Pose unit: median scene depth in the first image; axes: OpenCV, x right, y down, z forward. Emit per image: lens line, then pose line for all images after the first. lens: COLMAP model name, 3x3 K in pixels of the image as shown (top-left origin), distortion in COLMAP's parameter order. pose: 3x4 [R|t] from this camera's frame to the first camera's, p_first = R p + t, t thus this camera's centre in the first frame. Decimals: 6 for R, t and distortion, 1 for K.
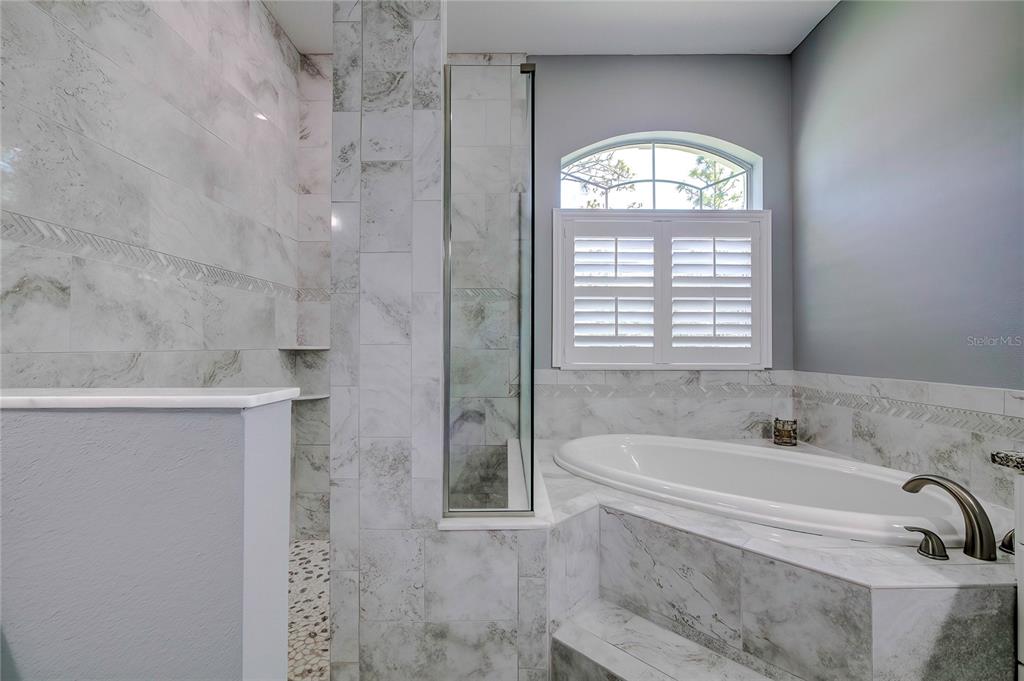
lens RADIAL K [[463.4, 0, 504.9], [0, 463.4, 336.6], [0, 0, 1]] dist [-0.013068, 0.000501]
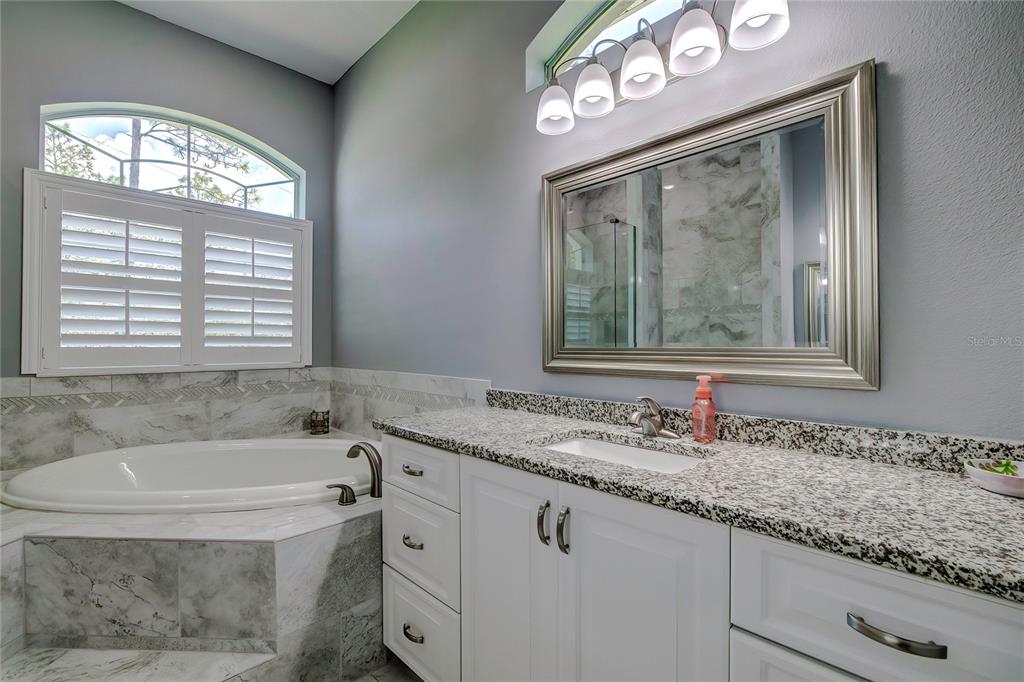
lens RADIAL K [[463.4, 0, 504.9], [0, 463.4, 337.1], [0, 0, 1]] dist [-0.013068, 0.000501]
pose [[0.691574, 0.008018, 0.722261, 0.208430], [-0.010344, 0.999946, -0.001195, -0.006160], [-0.722232, -0.006645, 0.691619, -0.196963]]
